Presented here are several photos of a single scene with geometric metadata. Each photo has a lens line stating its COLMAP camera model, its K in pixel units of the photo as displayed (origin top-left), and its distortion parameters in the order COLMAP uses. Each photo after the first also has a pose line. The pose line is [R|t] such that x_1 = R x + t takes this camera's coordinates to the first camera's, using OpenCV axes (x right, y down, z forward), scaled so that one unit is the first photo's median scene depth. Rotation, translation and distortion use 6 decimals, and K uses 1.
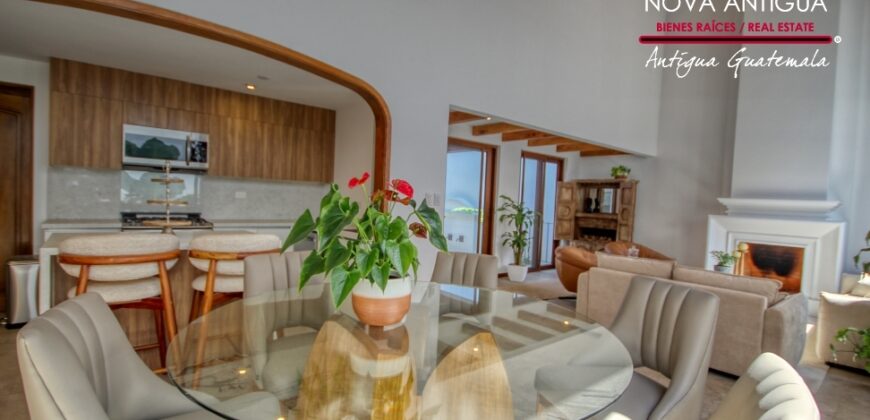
lens RADIAL K [[396.7, 0, 441.0], [0, 396.7, 213.9], [0, 0, 1]] dist [0.003610, -0.006233]
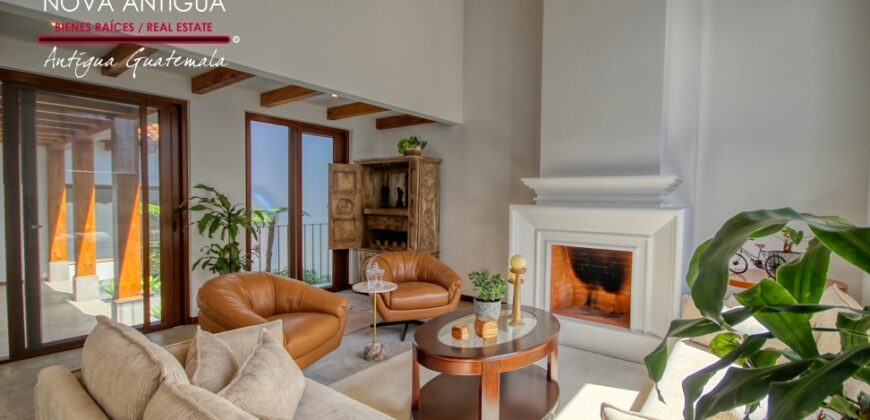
lens RADIAL K [[402.6, 0, 438.7], [0, 402.6, 215.0], [0, 0, 1]] dist [0.002529, -0.004301]
pose [[0.978638, -0.040920, 0.201480, 0.378400], [0.039353, 0.999156, 0.011779, 0.006252], [-0.201792, -0.003598, 0.979422, 0.336722]]
